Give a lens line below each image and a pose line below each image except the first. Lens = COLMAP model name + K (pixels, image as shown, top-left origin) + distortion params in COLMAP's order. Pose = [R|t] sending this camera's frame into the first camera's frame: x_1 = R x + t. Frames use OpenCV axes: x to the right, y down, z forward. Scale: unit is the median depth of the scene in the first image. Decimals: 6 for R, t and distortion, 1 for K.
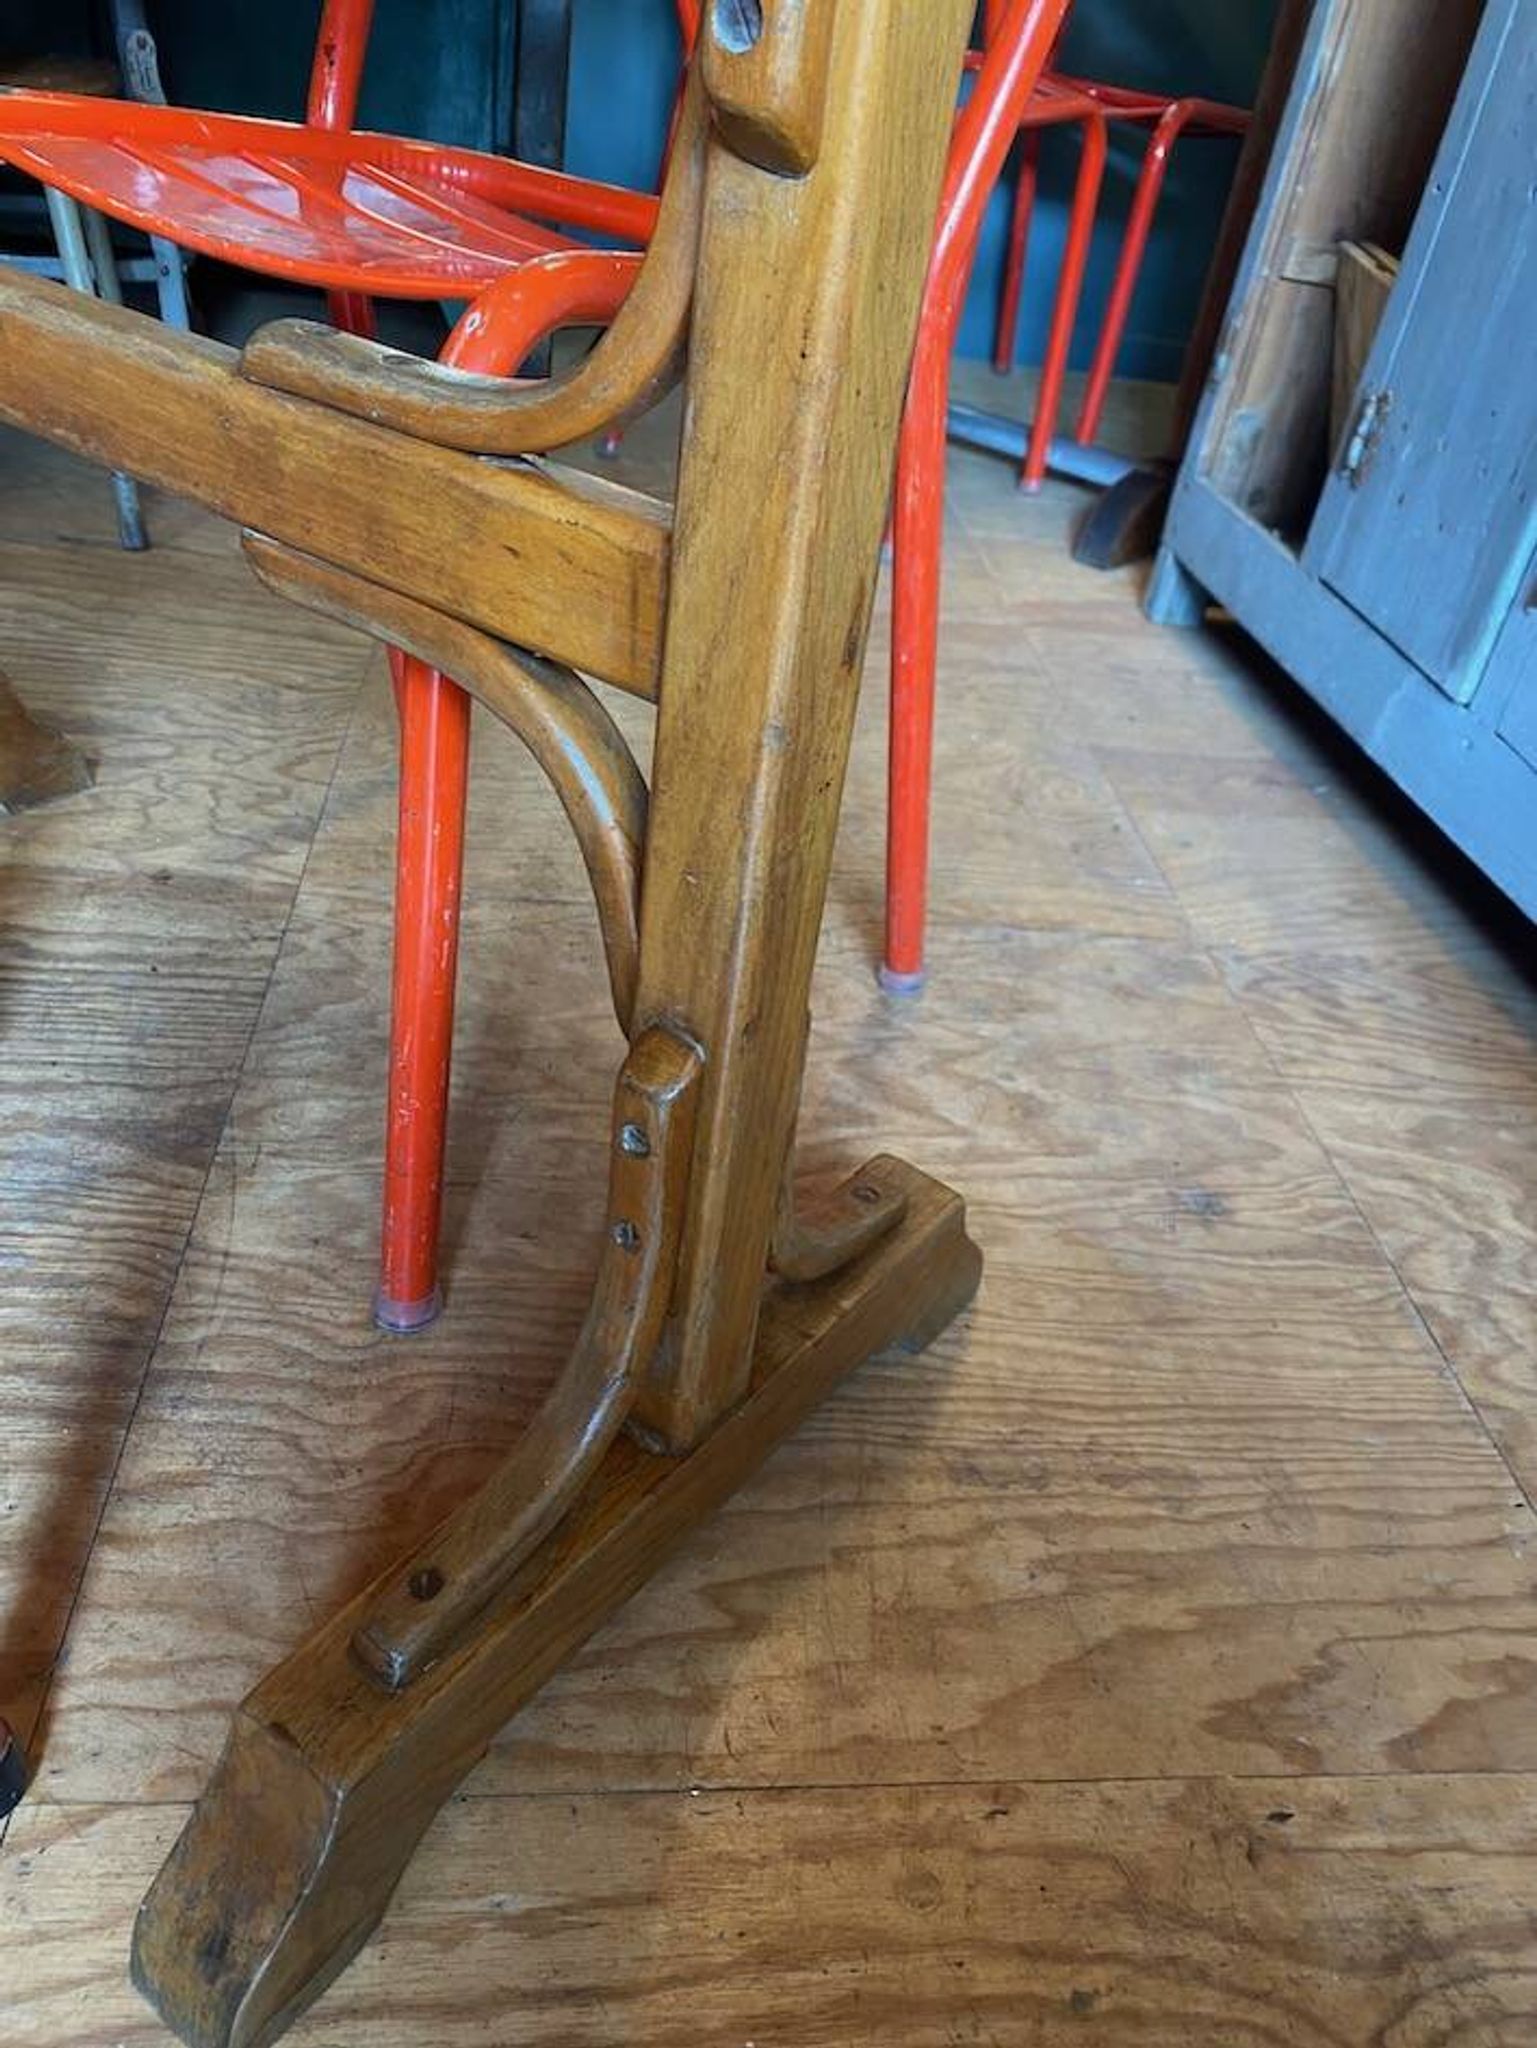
lens RADIAL K [[1572.6, 0, 797.3], [0, 1572.6, 994.8], [0, 0, 1]] dist [0.014095, -0.023194]
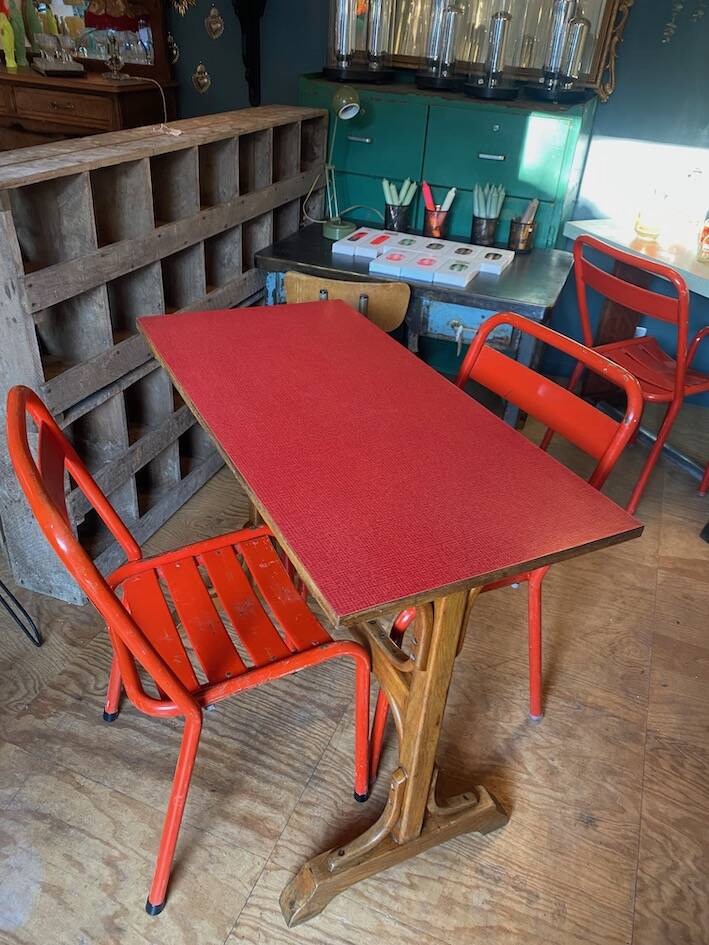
lens RADIAL K [[725.7, 0, 353.1], [0, 725.7, 467.3], [0, 0, 1]] dist [0.014095, -0.023194]
pose [[0.882201, 0.184755, -0.433112, 0.426251], [-0.217995, 0.975551, -0.027886, -0.574653], [0.417371, 0.119017, 0.900909, -0.928187]]
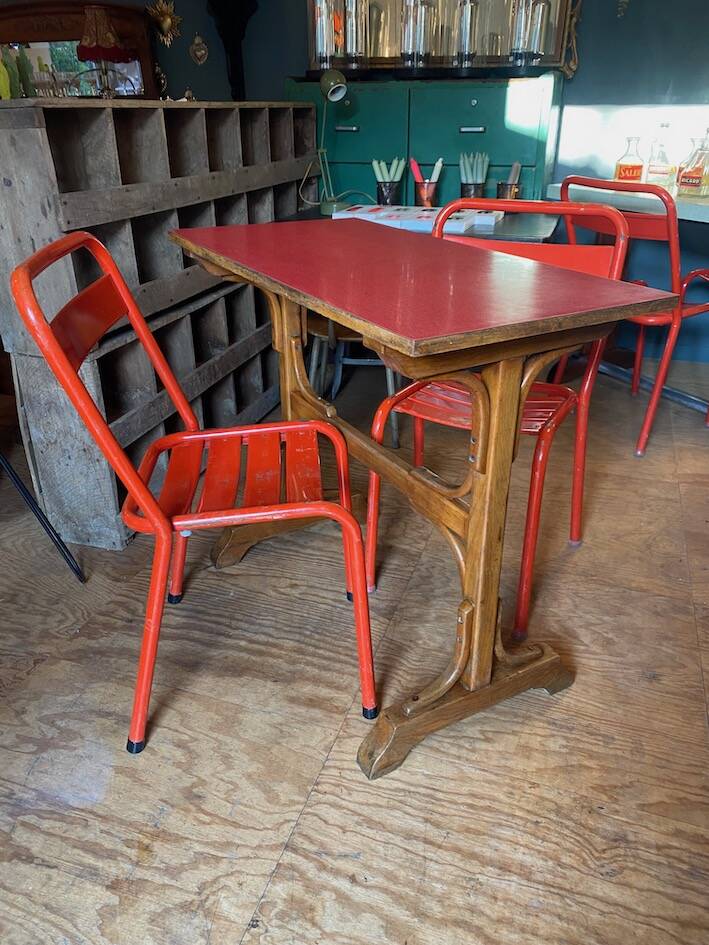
lens RADIAL K [[725.7, 0, 360.0], [0, 725.7, 470.0], [0, 0, 1]] dist [0.014095, -0.023194]
pose [[0.902042, 0.063902, -0.426892, 0.405691], [-0.128293, 0.983980, -0.123795, -0.042284], [0.412142, 0.166435, 0.895789, -0.962195]]
